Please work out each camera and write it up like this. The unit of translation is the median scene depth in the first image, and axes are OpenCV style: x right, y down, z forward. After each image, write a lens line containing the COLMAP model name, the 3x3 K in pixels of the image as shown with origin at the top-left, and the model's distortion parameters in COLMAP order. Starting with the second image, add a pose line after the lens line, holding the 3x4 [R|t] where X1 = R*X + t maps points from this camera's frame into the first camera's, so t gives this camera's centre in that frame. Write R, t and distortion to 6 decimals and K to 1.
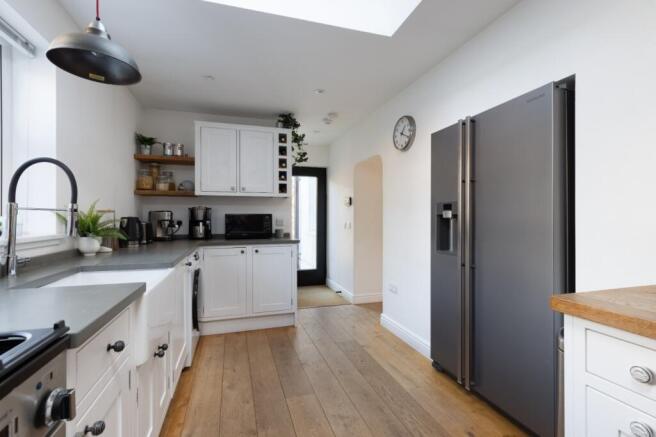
lens RADIAL K [[293.4, 0, 328.2], [0, 293.4, 219.4], [0, 0, 1]] dist [0.000965, 0.000257]
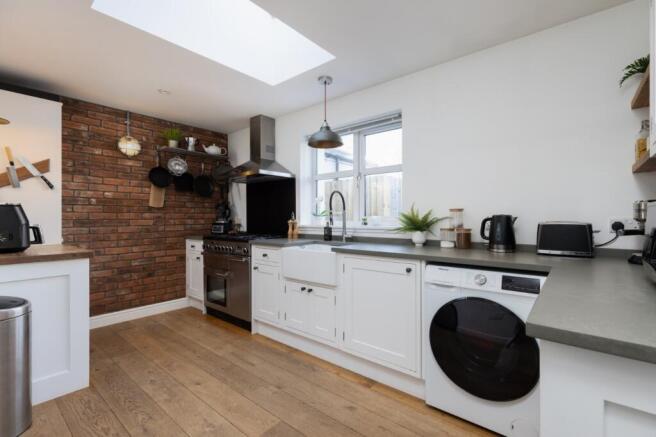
lens RADIAL K [[293.4, 0, 330.3], [0, 293.4, 218.3], [0, 0, 1]] dist [0.000965, 0.000257]
pose [[-0.836744, 0.008808, -0.547523, 0.215715], [0.010936, 0.999940, -0.000628, -0.009700], [0.547485, -0.006513, -0.836790, 1.793284]]
